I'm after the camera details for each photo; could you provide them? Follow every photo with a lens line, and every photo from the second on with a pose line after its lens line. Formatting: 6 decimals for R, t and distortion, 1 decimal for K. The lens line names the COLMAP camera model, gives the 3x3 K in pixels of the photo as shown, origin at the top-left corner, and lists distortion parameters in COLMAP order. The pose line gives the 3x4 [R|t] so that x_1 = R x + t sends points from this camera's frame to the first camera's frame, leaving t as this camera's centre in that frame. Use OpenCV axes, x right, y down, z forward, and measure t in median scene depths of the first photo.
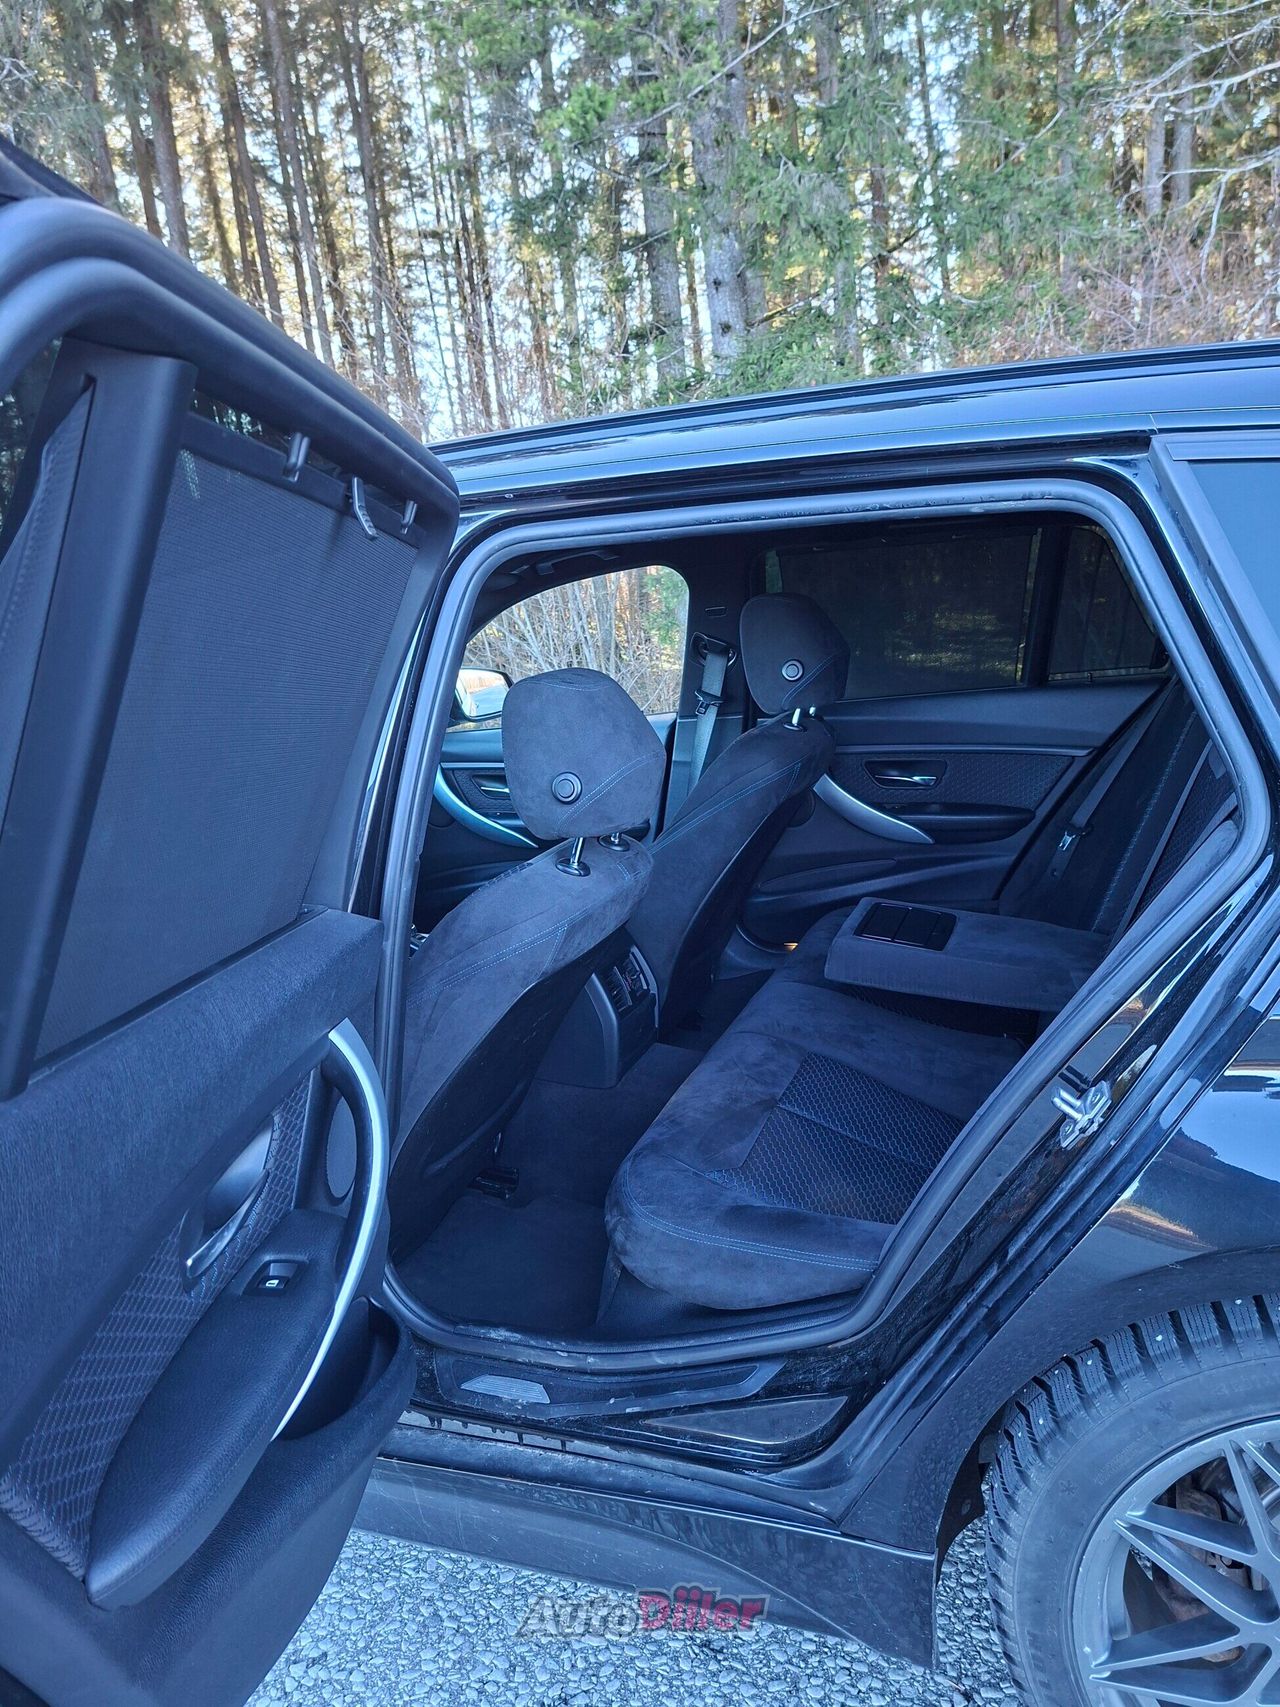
lens RADIAL K [[1195.8, 0, 644.5], [0, 1195.8, 844.2], [0, 0, 1]] dist [0.053703, -0.067675]
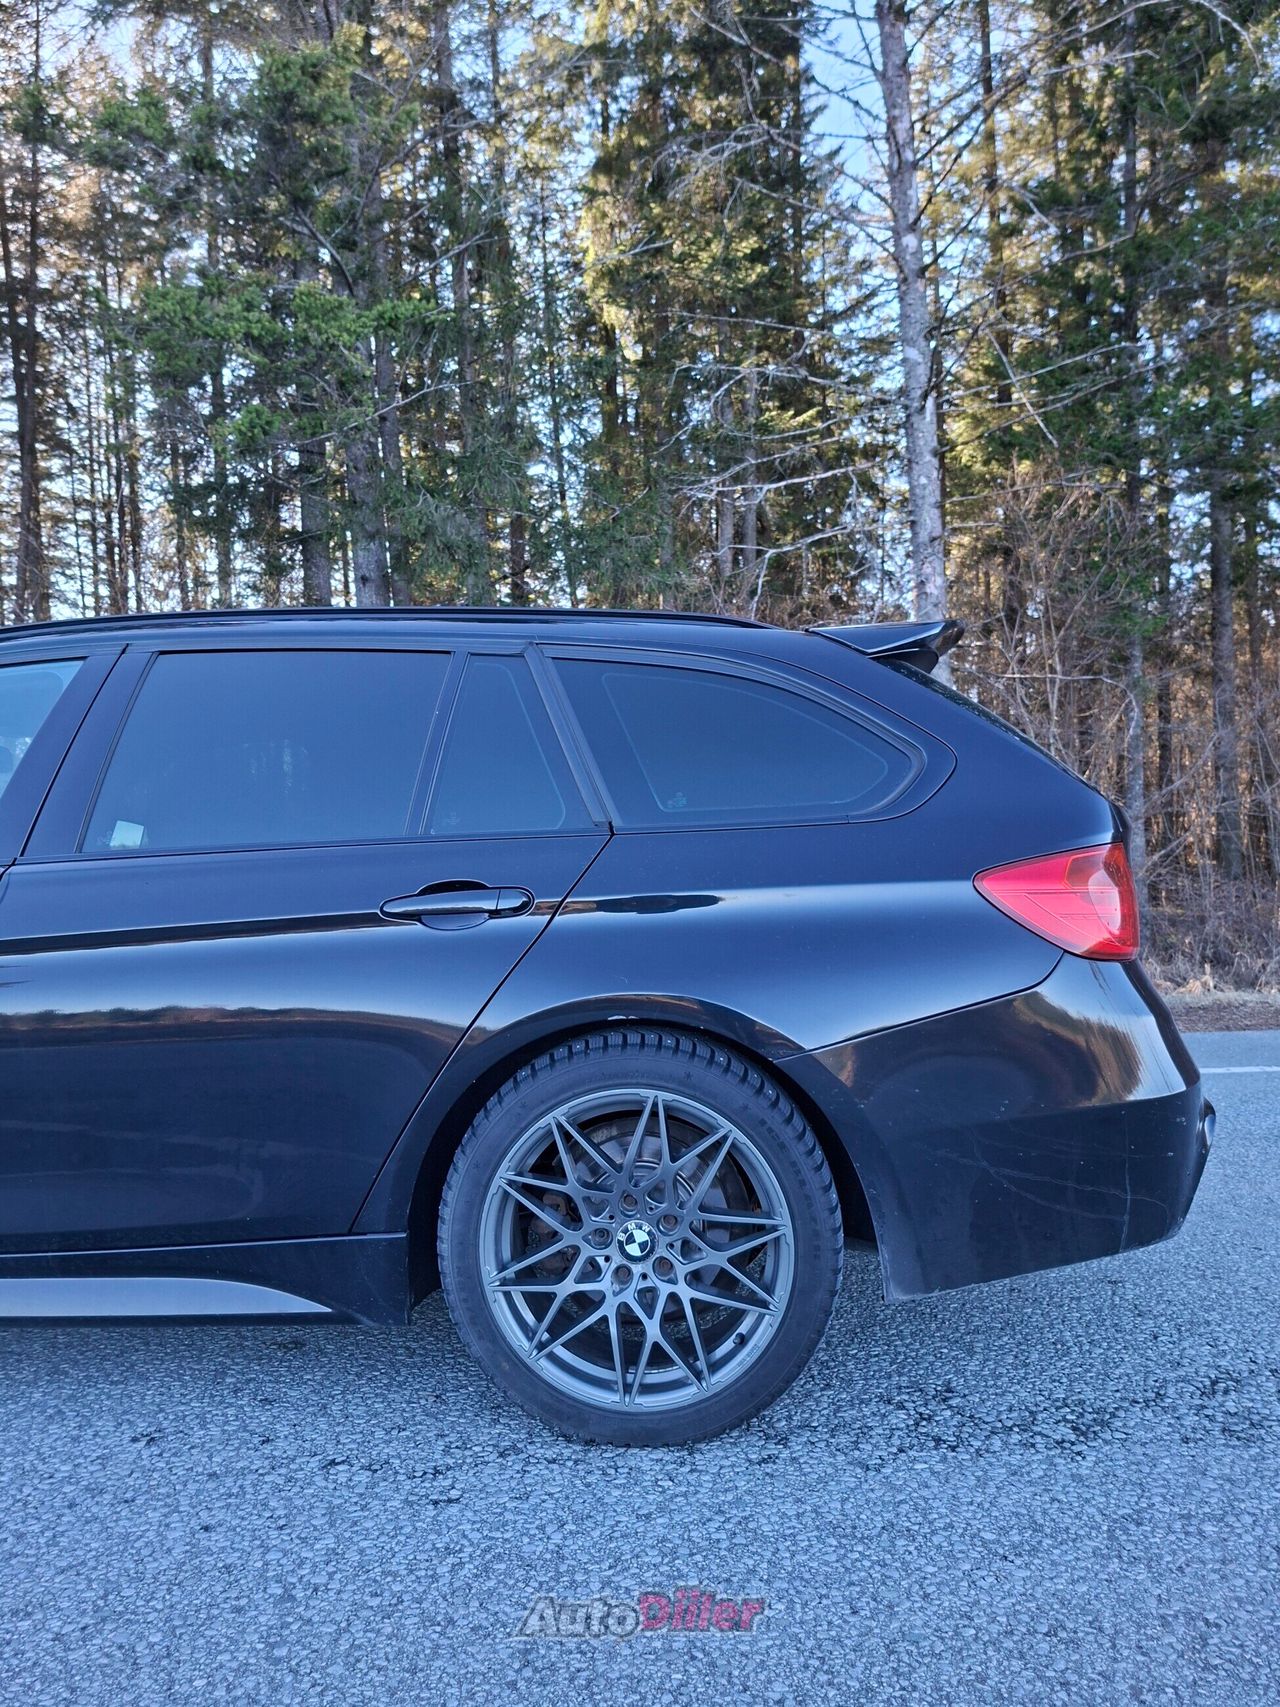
lens RADIAL K [[1195.8, 0, 623.5], [0, 1195.8, 846.6], [0, 0, 1]] dist [0.053703, -0.067675]
pose [[0.959278, 0.068068, 0.274139, 0.002036], [-0.003677, 0.973457, -0.228841, 0.031008], [-0.282439, 0.218514, 0.934066, -0.057474]]
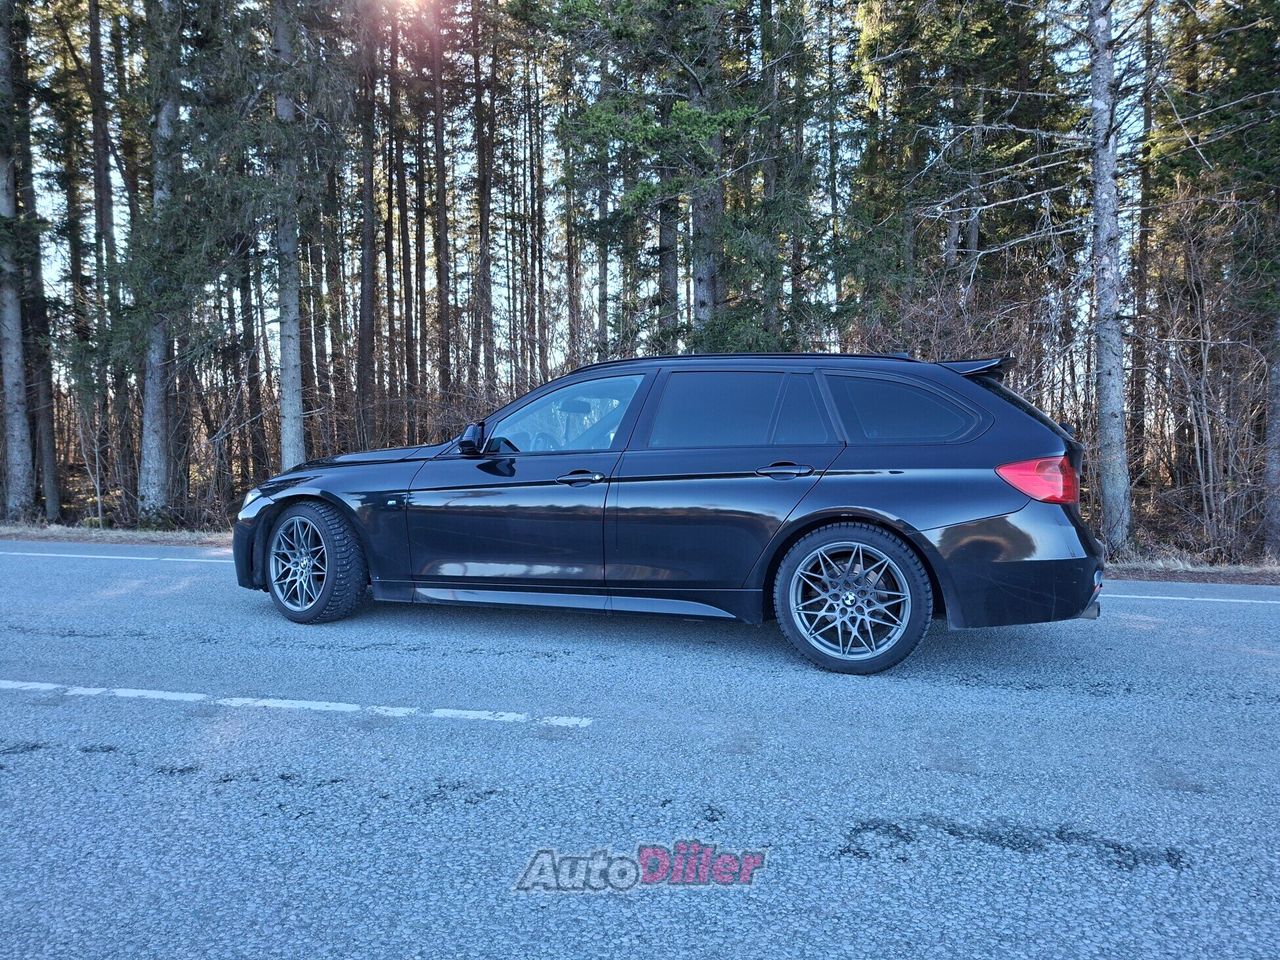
lens RADIAL K [[880.3, 0, 636.2], [0, 880.3, 479.4], [0, 0, 1]] dist [0.040454, -0.028745]
pose [[0.994821, 0.099350, 0.021484, -0.025646], [-0.093564, 0.977625, -0.188402, 0.060304], [-0.039721, 0.185416, 0.981857, -0.170963]]
